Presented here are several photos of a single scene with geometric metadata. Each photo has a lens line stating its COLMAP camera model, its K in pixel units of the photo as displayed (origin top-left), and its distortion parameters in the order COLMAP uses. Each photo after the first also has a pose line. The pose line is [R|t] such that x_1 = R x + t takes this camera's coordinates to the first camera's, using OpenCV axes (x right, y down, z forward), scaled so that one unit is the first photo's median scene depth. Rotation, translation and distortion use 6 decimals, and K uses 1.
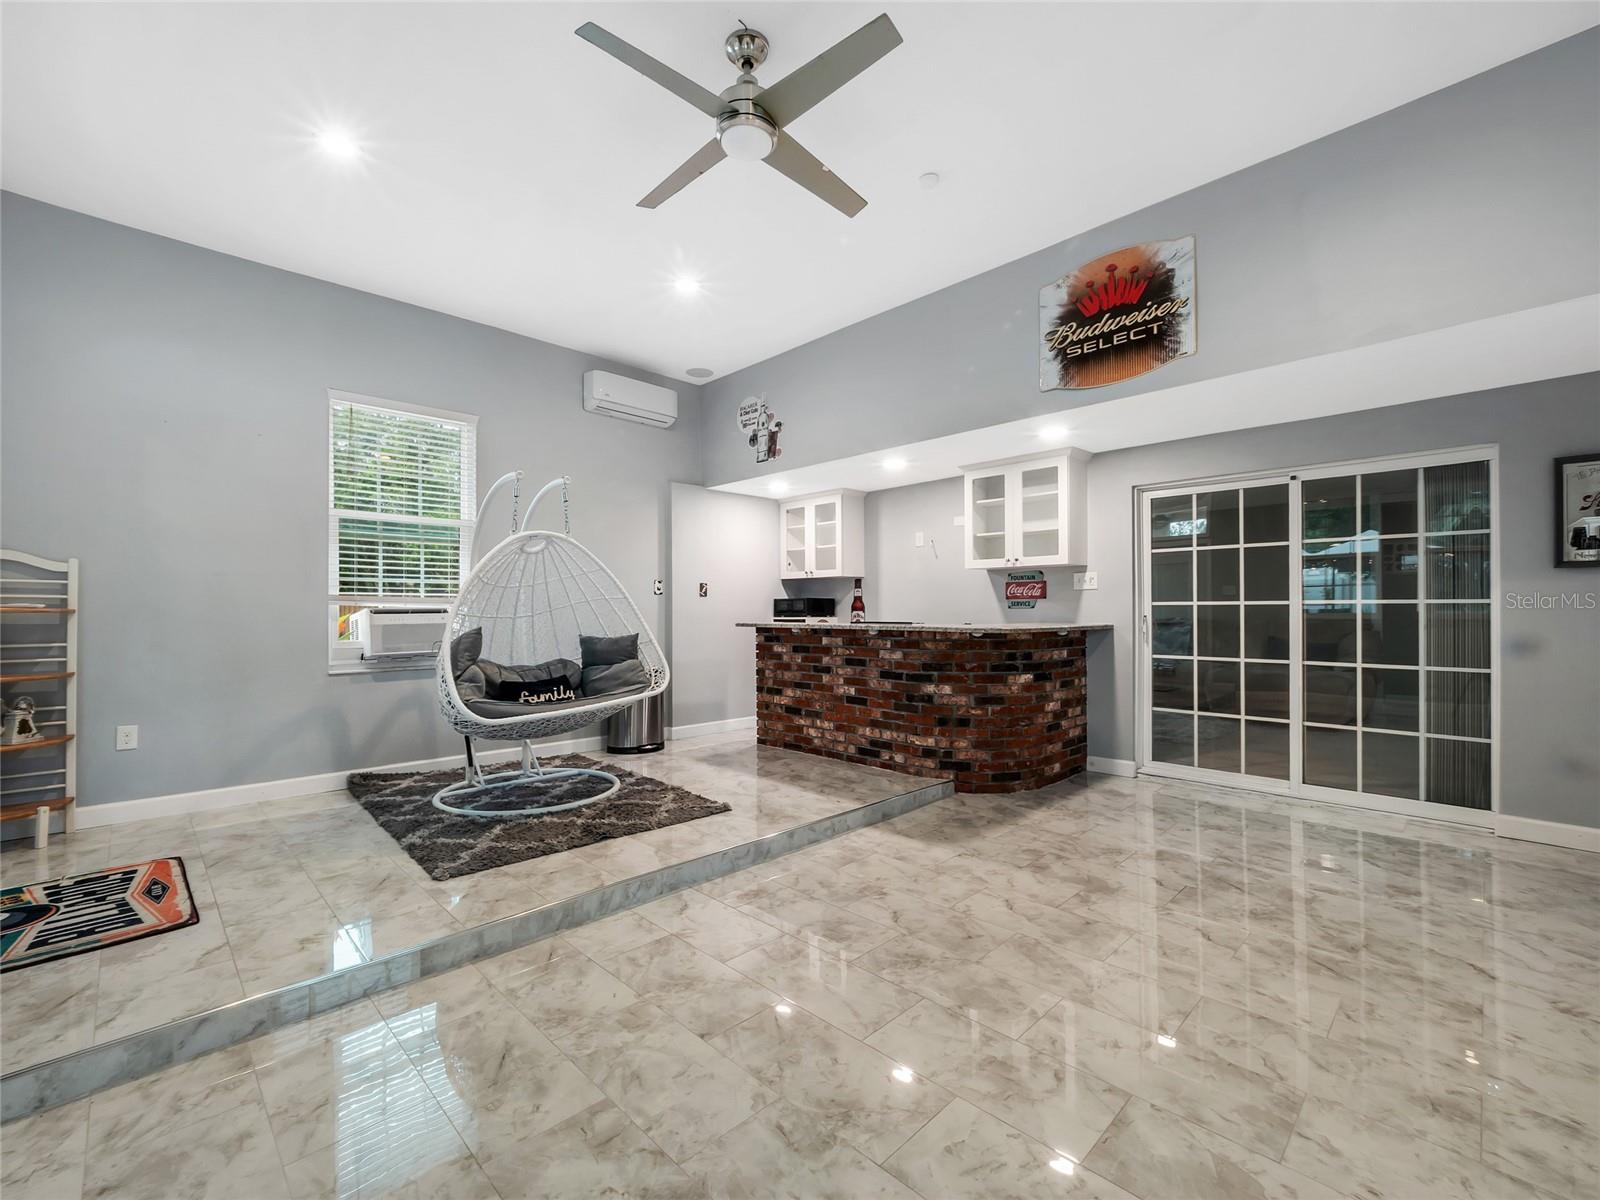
lens RADIAL K [[689.2, 0, 796.5], [0, 689.2, 604.1], [0, 0, 1]] dist [-0.006797, -0.001203]
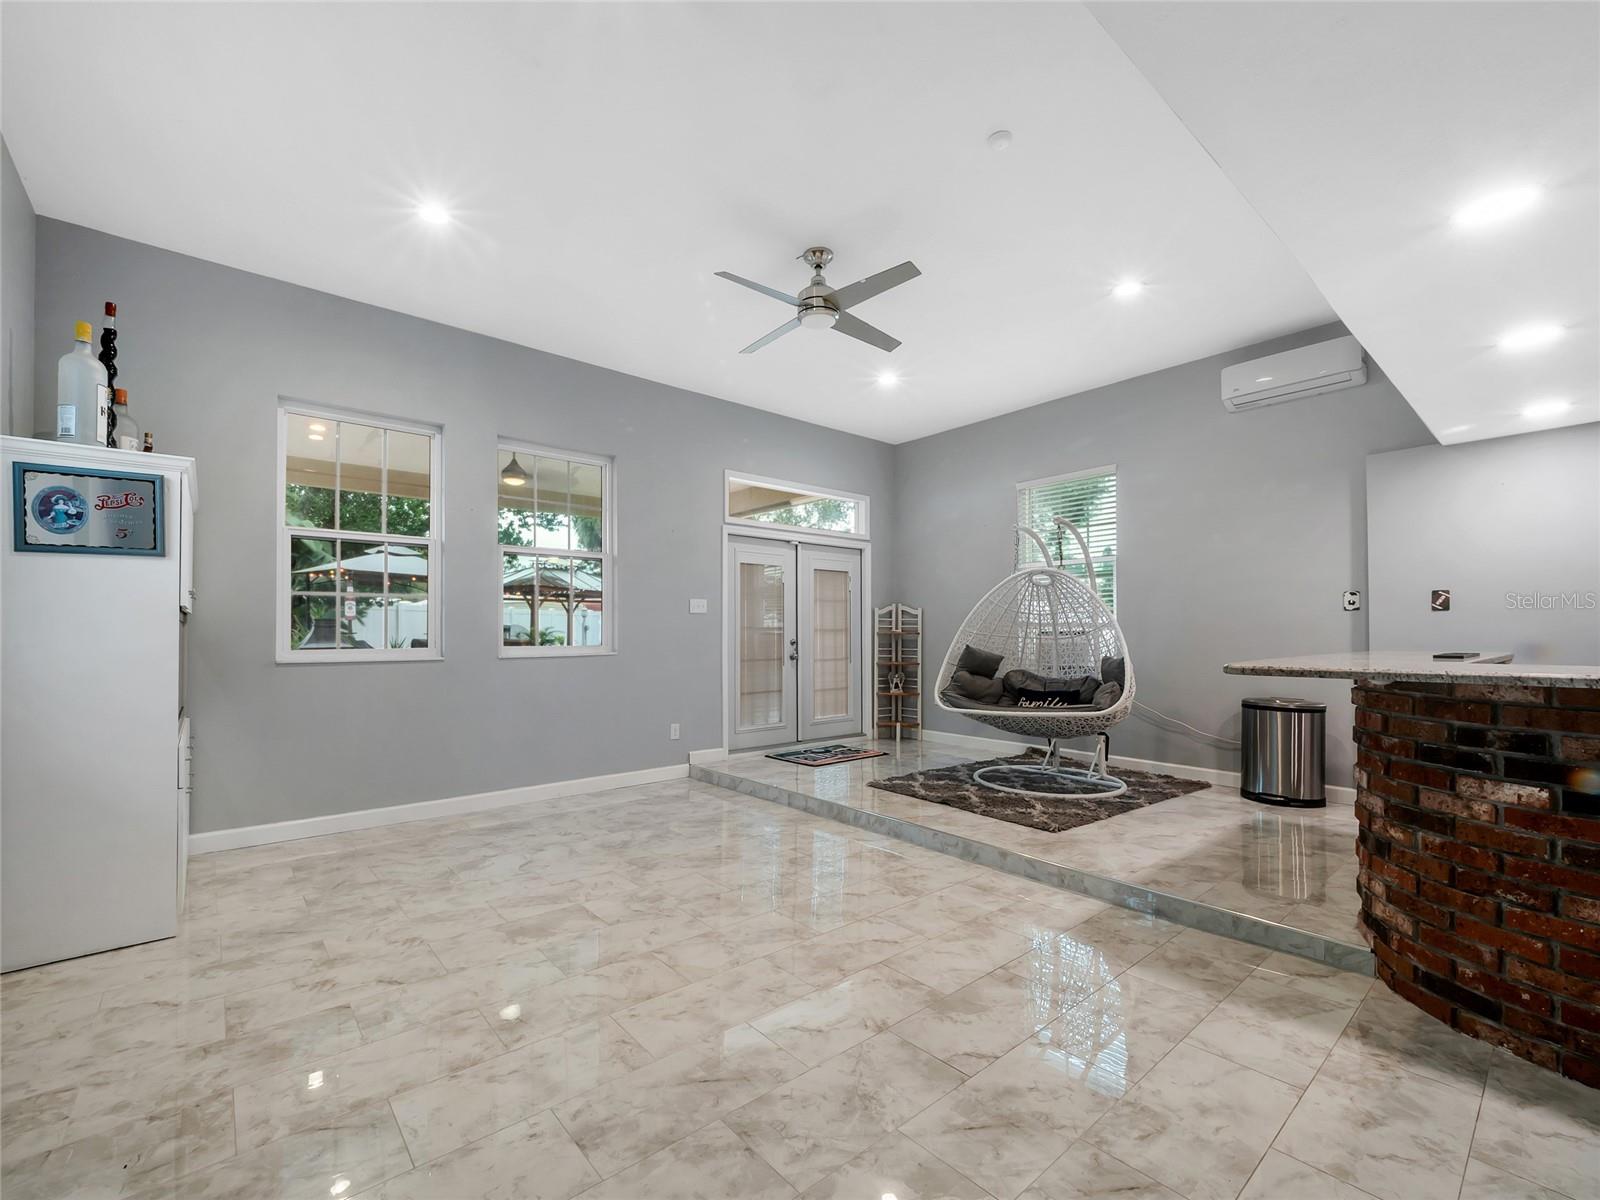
lens RADIAL K [[689.2, 0, 772.2], [0, 689.2, 632.4], [0, 0, 1]] dist [-0.006797, -0.001203]
pose [[-0.098734, 0.000588, -0.995114, 0.983475], [0.013693, 0.999906, -0.000768, 0.002934], [0.995020, -0.013702, -0.098733, 0.724685]]
